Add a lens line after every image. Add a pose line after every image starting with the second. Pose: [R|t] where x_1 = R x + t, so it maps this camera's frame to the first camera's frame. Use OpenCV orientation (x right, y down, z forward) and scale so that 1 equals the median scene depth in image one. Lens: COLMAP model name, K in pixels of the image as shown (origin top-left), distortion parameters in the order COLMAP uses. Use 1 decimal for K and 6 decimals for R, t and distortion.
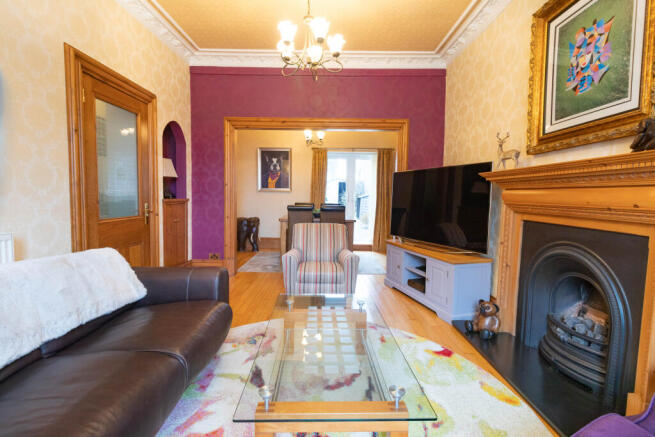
lens RADIAL K [[299.1, 0, 326.2], [0, 299.1, 213.6], [0, 0, 1]] dist [0.003089, 0.000595]
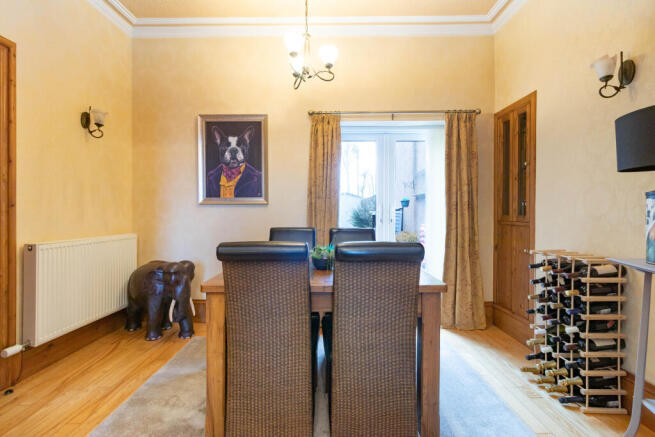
lens RADIAL K [[299.1, 0, 326.2], [0, 299.1, 213.6], [0, 0, 1]] dist [0.003089, 0.000595]
pose [[0.999845, -0.016442, -0.006216, -0.018791], [0.016032, 0.998000, -0.061142, -0.027029], [0.007209, 0.061033, 0.998110, 0.523284]]
